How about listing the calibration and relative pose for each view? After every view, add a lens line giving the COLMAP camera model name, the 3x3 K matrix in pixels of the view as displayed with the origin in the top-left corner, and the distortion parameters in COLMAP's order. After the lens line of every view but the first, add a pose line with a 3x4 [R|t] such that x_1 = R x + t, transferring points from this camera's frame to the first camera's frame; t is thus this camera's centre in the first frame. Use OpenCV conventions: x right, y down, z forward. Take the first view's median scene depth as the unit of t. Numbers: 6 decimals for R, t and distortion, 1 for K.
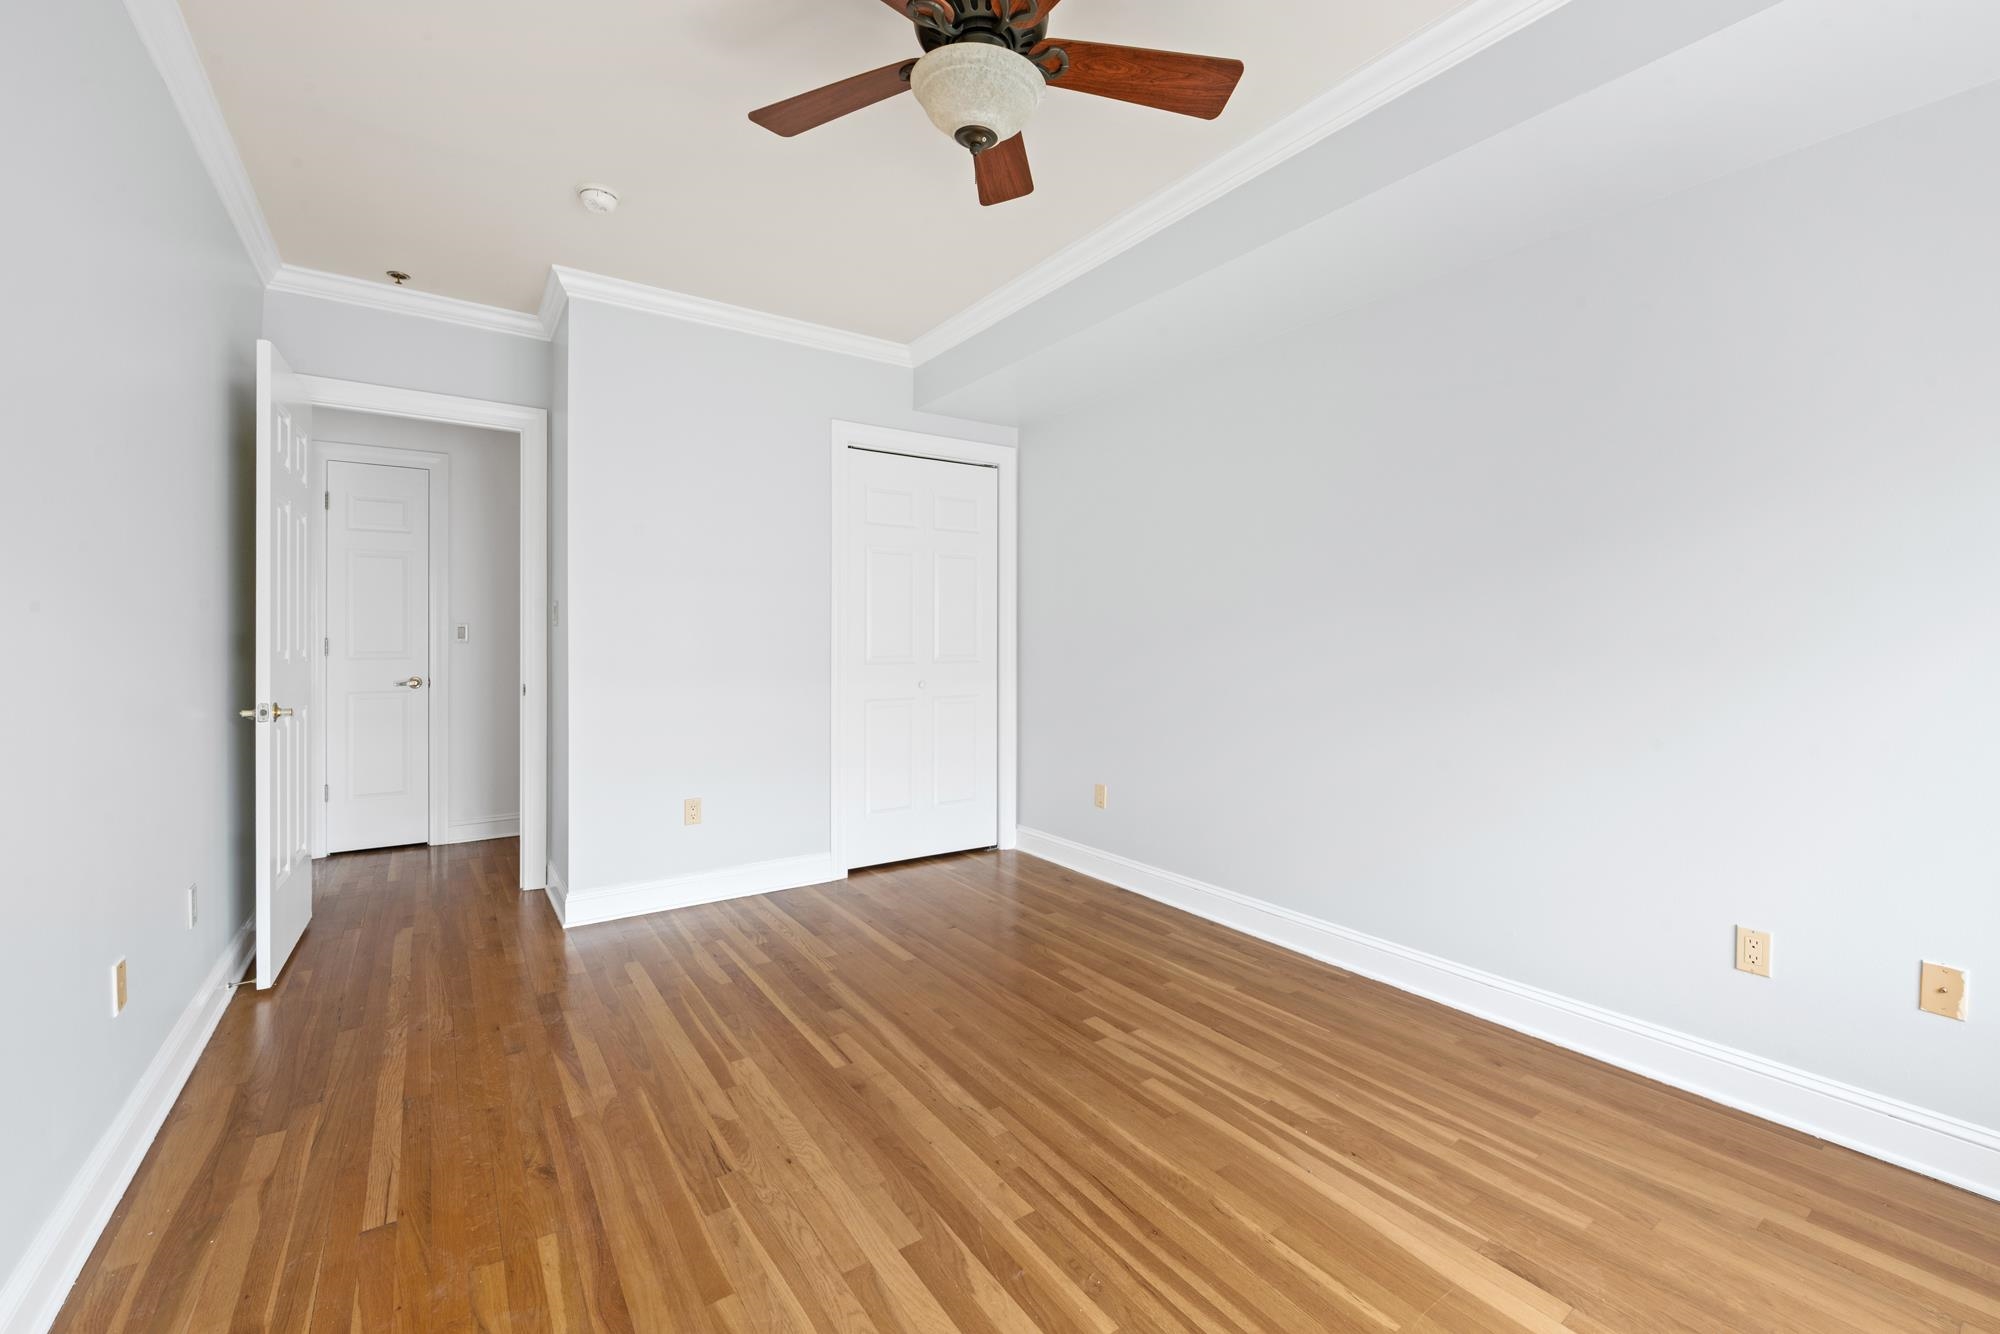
lens RADIAL K [[801.3, 0, 1002.8], [0, 801.3, 678.4], [0, 0, 1]] dist [-0.006973, -0.000221]
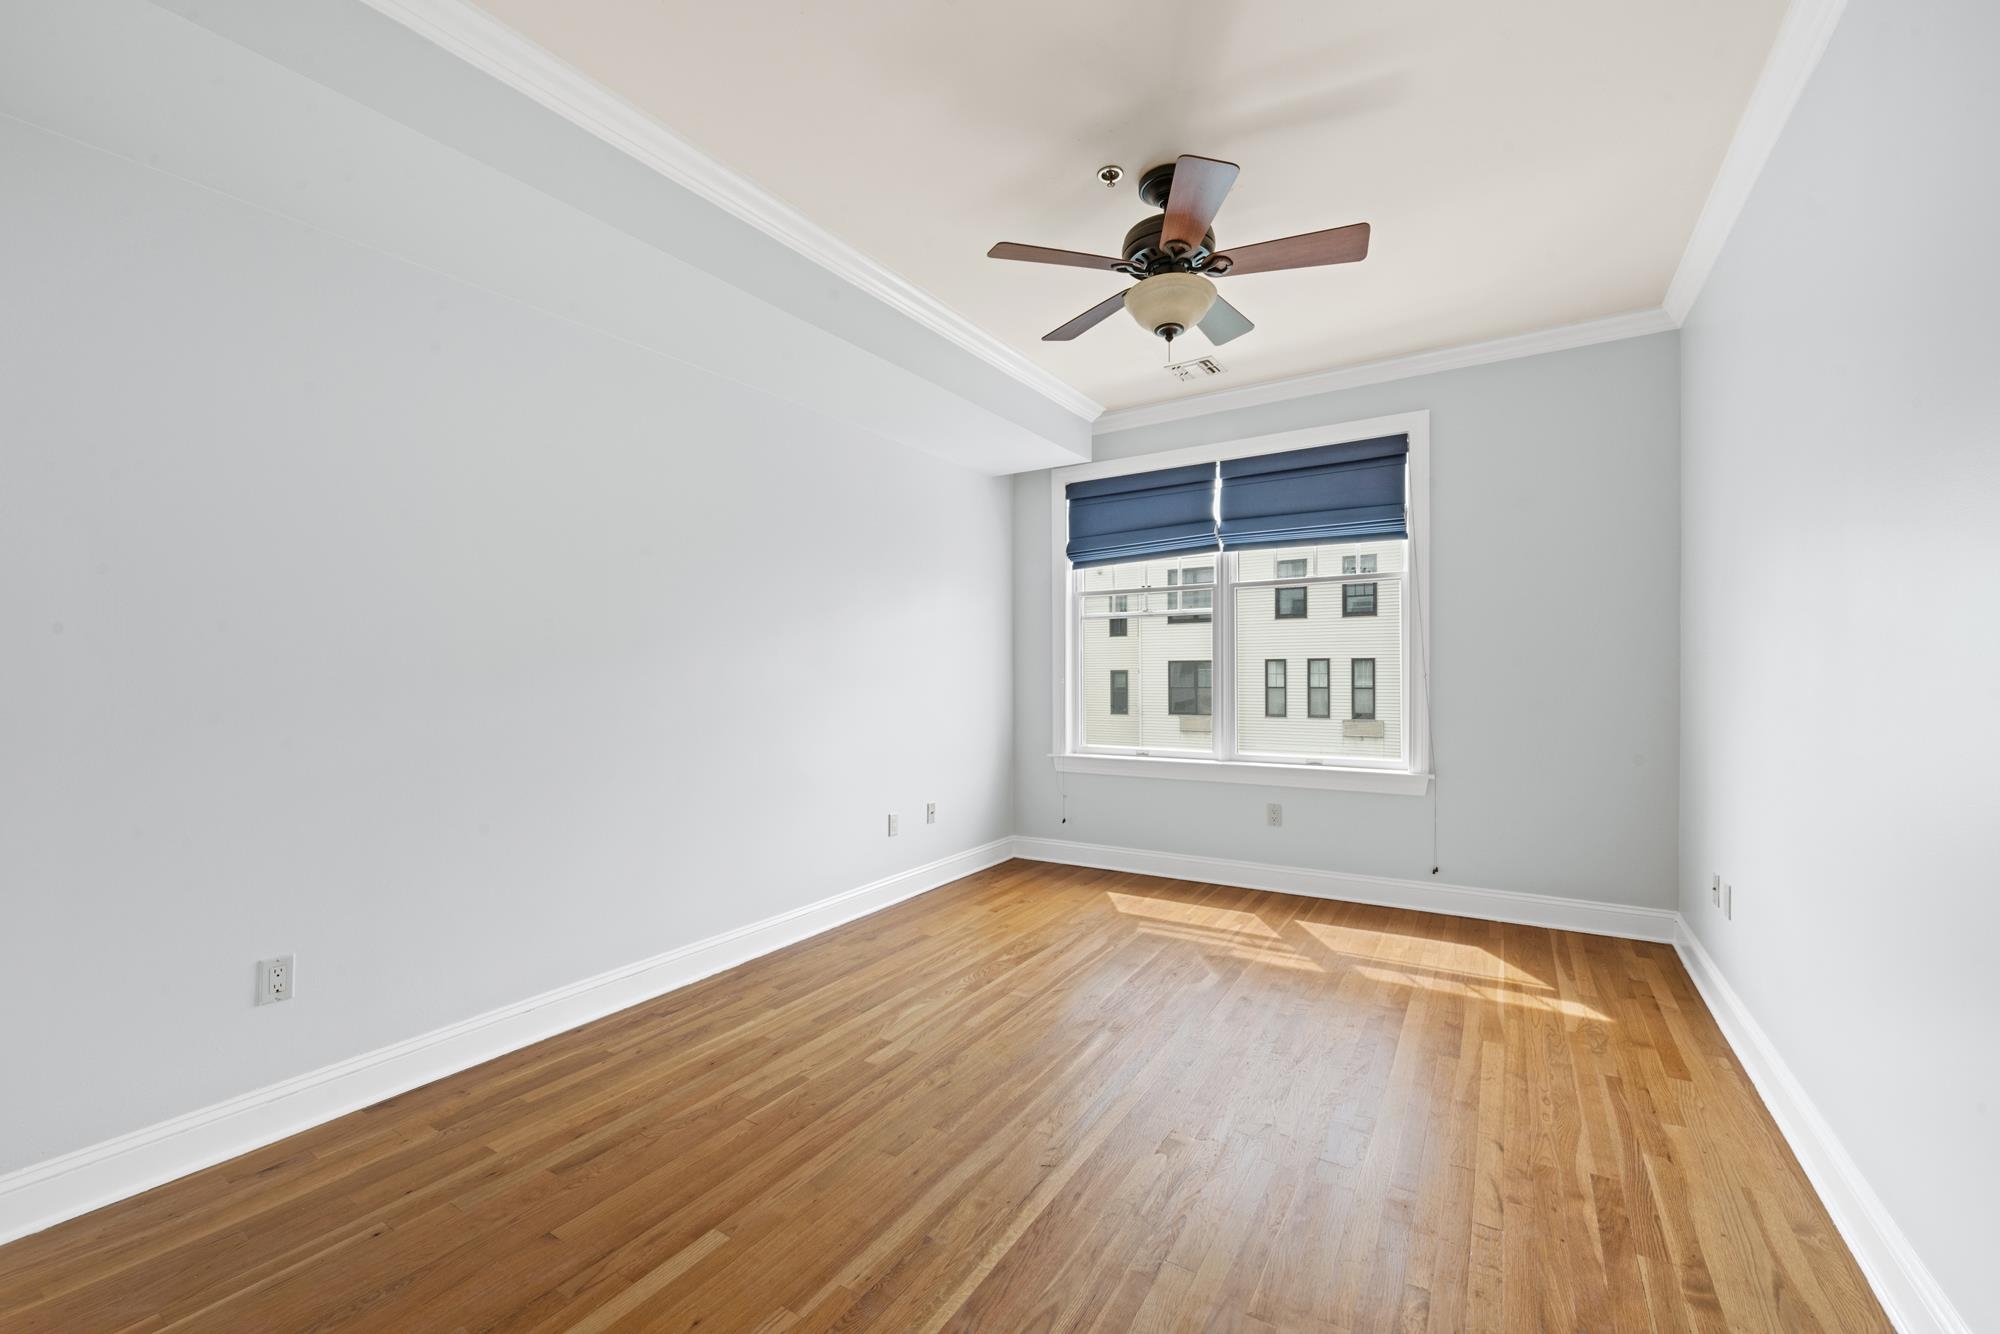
lens RADIAL K [[801.3, 0, 1002.8], [0, 801.3, 678.4], [0, 0, 1]] dist [-0.006973, -0.000221]
pose [[-0.382836, -0.005214, 0.923802, -0.771350], [0.051164, 0.998330, 0.026838, -0.051643], [-0.922398, 0.057540, -0.381929, 1.091416]]
